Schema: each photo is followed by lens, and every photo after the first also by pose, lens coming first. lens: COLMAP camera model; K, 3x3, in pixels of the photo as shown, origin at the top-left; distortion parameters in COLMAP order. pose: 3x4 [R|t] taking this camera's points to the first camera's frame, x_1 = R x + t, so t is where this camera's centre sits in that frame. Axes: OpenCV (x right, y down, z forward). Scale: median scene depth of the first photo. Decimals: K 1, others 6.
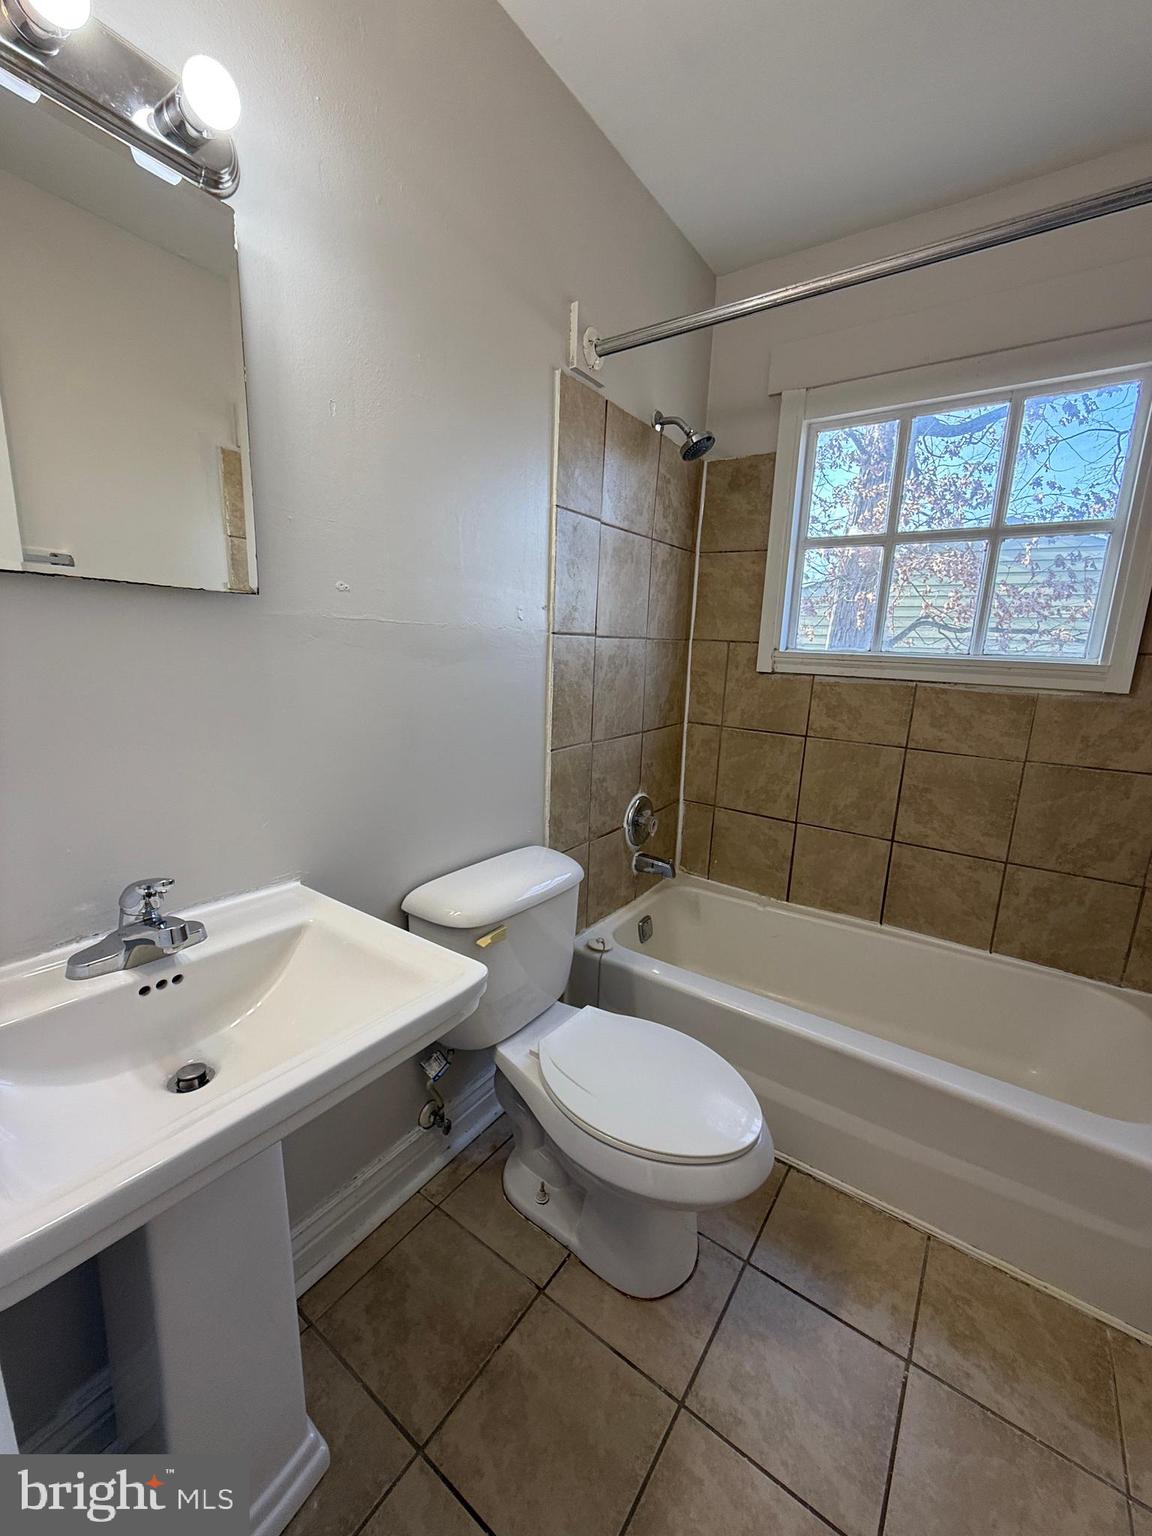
lens RADIAL K [[612.6, 0, 571.1], [0, 612.6, 767.6], [0, 0, 1]] dist [-0.000583, 0.000010]
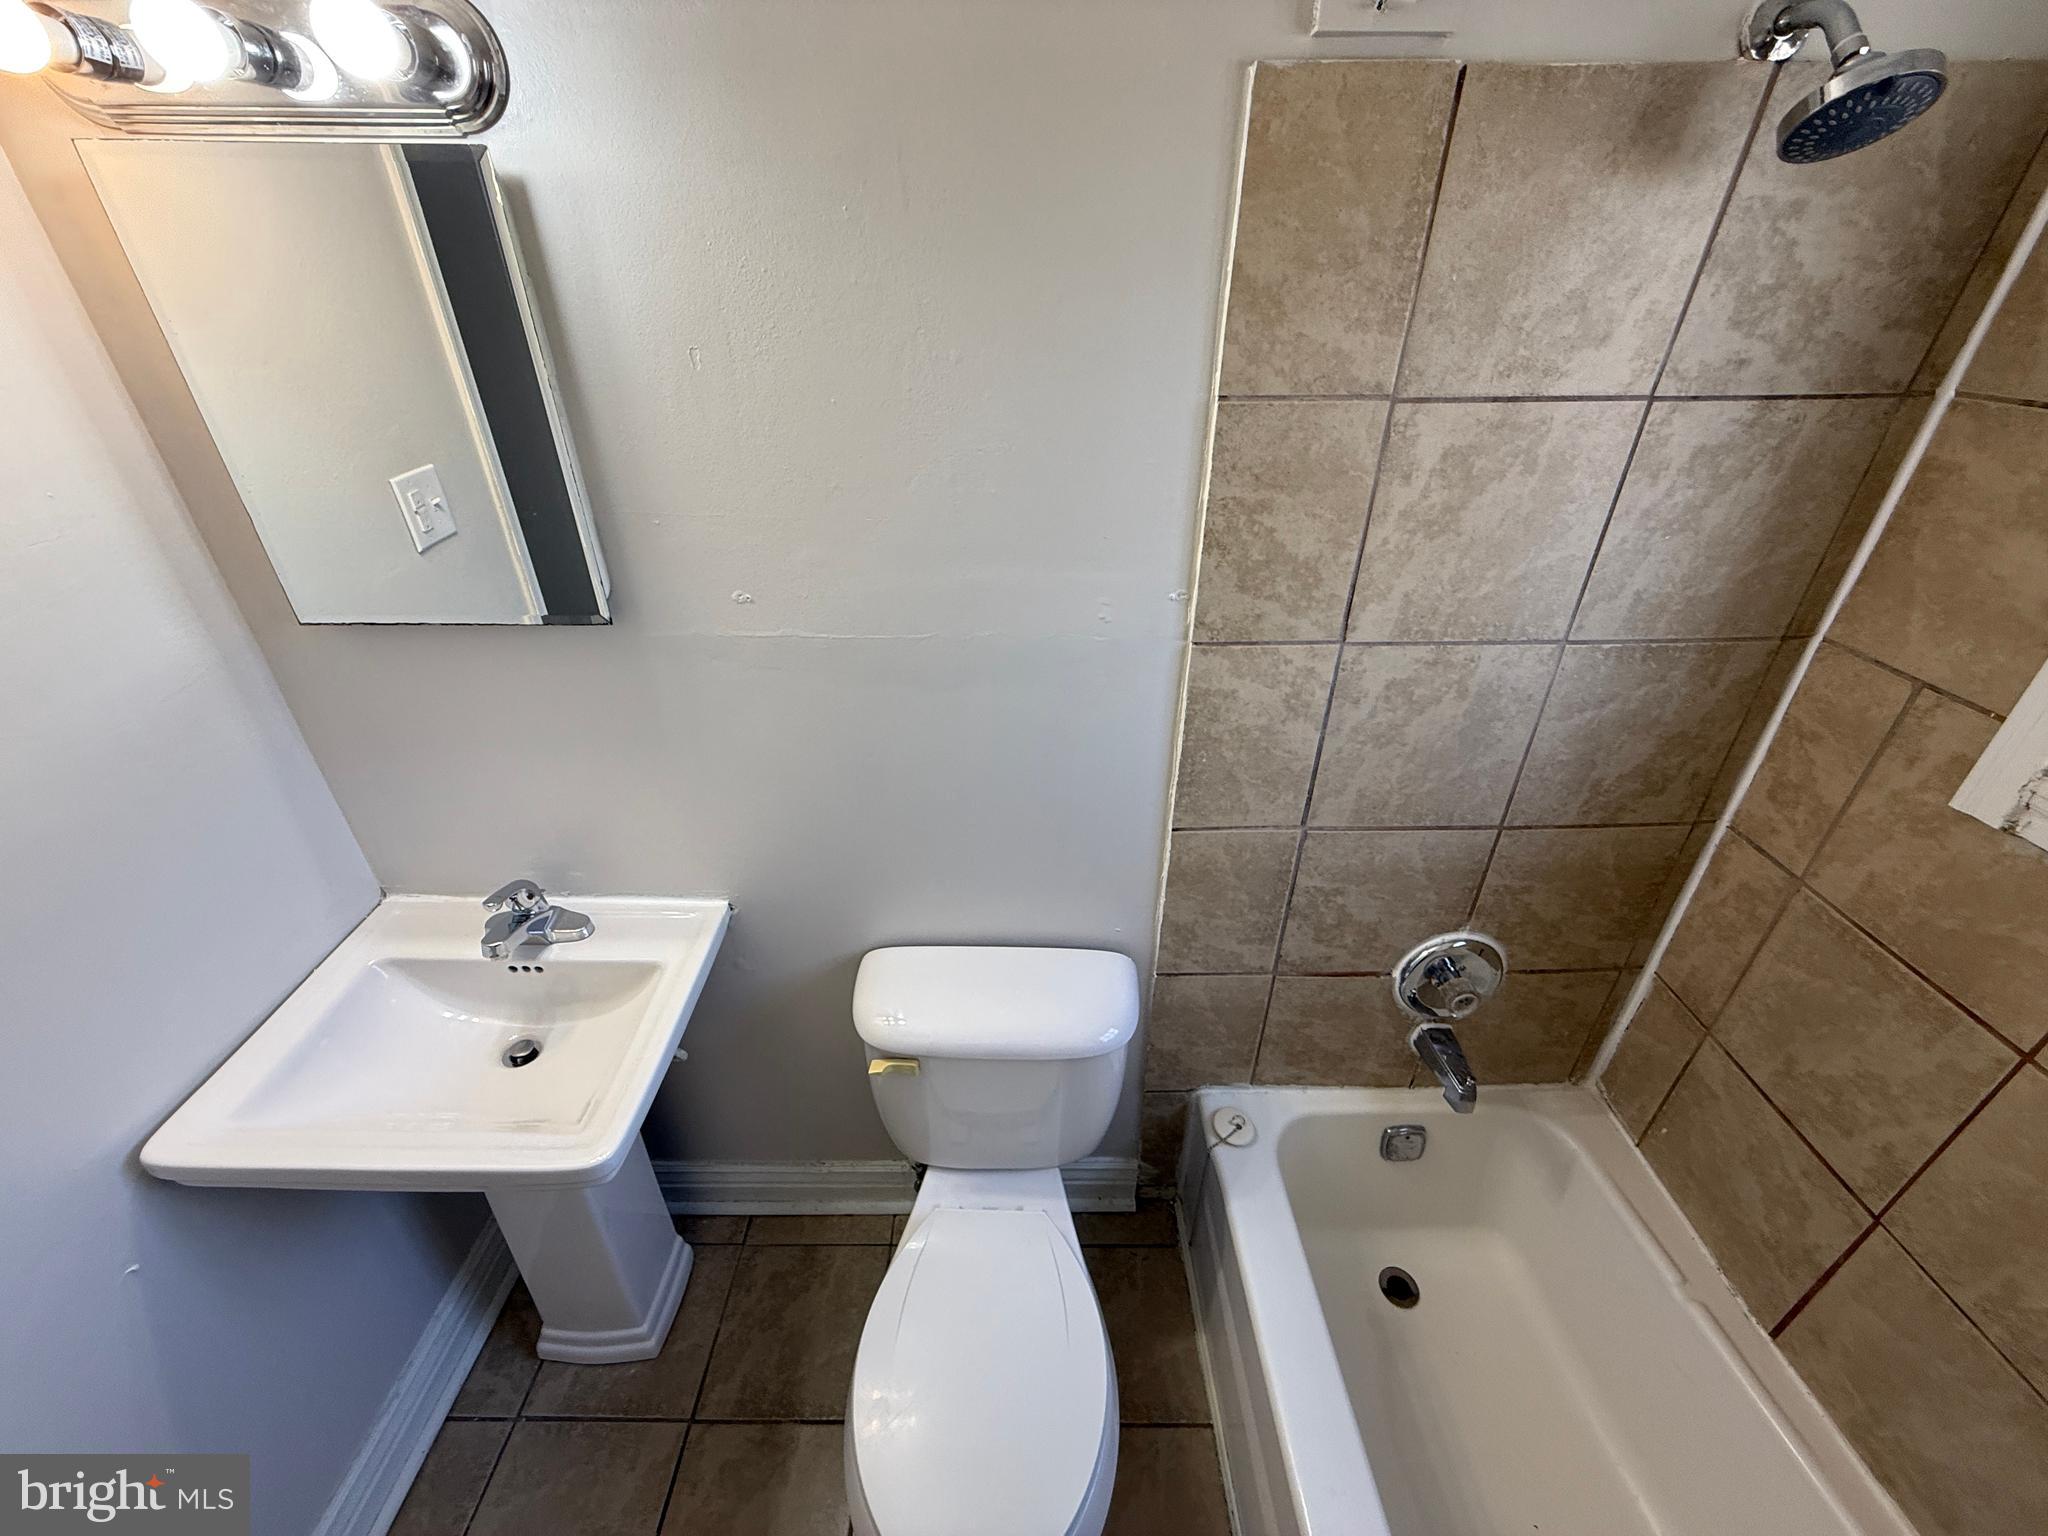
lens RADIAL K [[816.7, 0, 1021.1], [0, 816.7, 762.3], [0, 0, 1]] dist [-0.000583, 0.000010]
pose [[0.582475, 0.379539, -0.718799, 0.359604], [-0.143520, 0.918424, 0.368645, -0.304216], [0.800078, -0.111565, 0.589431, 0.379776]]
